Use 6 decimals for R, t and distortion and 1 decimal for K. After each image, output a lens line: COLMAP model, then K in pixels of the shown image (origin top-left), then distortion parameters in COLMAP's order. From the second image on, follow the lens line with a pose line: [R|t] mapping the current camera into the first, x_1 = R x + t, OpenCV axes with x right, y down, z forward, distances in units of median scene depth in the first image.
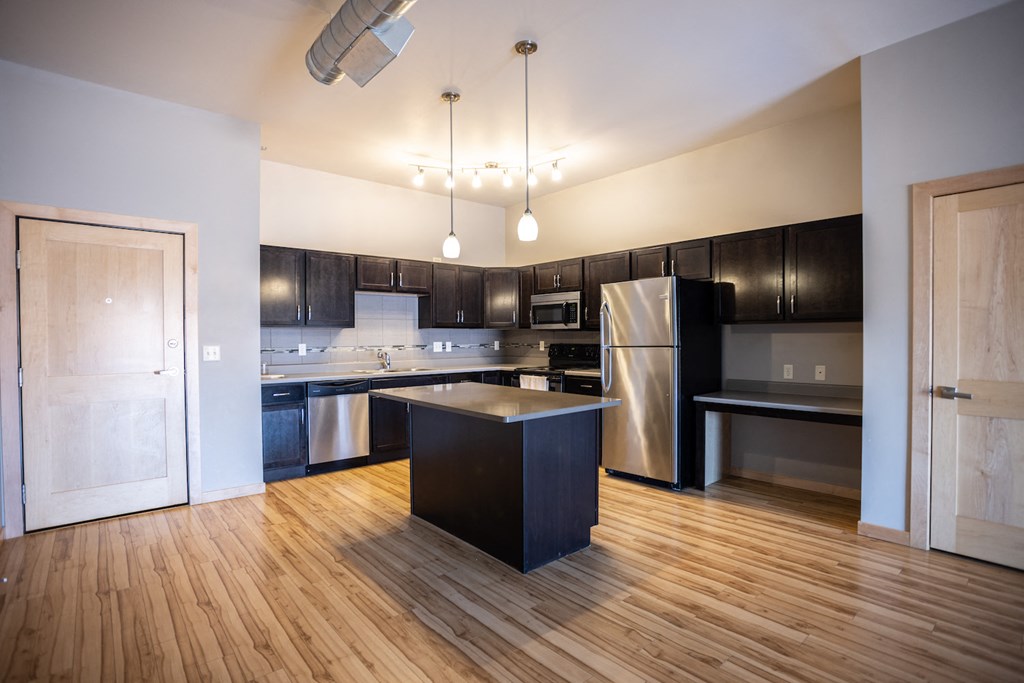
lens RADIAL K [[500.0, 0, 505.8], [0, 500.0, 339.9], [0, 0, 1]] dist [-0.063759, 0.022961]
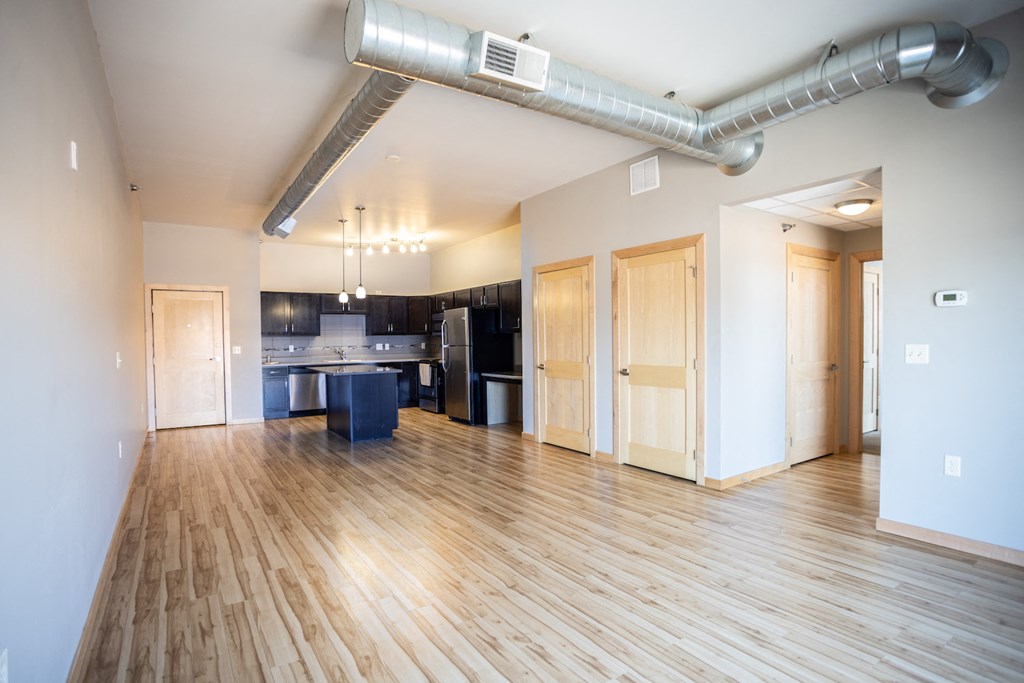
lens RADIAL K [[525.5, 0, 505.4], [0, 525.5, 346.3], [0, 0, 1]] dist [-0.036542, 0.000709]
pose [[0.990692, -0.004062, -0.136063, 0.659338], [0.005555, 0.999928, 0.010592, -0.004621], [0.136010, -0.011249, 0.990644, -0.813298]]
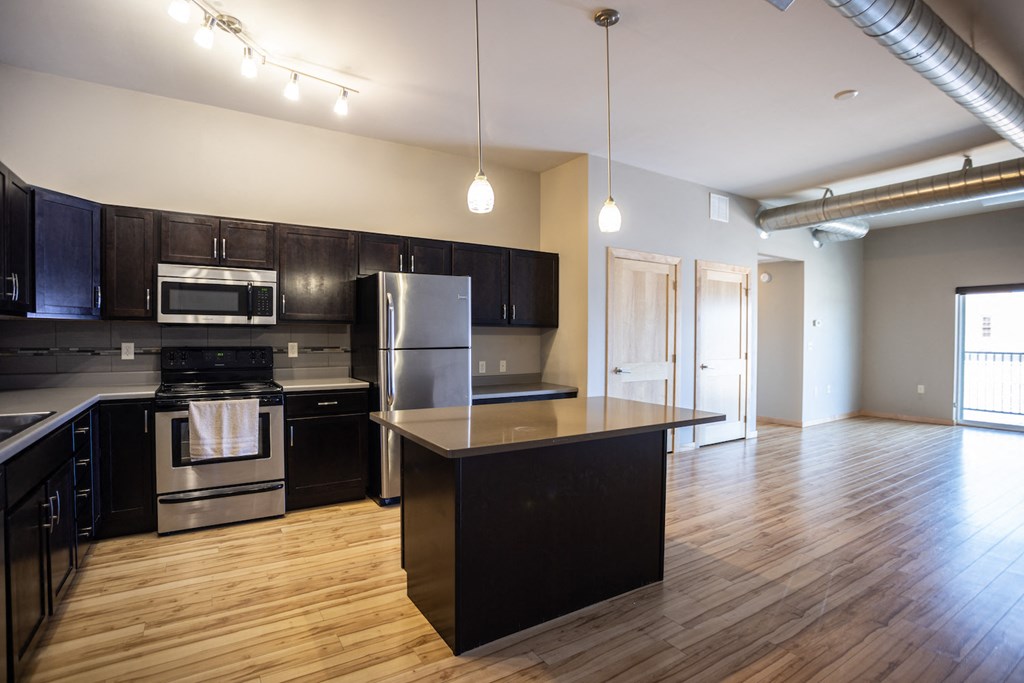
lens RADIAL K [[500.0, 0, 511.6], [0, 500.0, 340.9], [0, 0, 1]] dist [-0.063759, 0.022961]
pose [[0.143675, -0.002044, 0.989623, -0.828475], [0.000640, 0.999998, 0.001973, -0.001596], [-0.989625, 0.000350, 0.143676, 0.989094]]
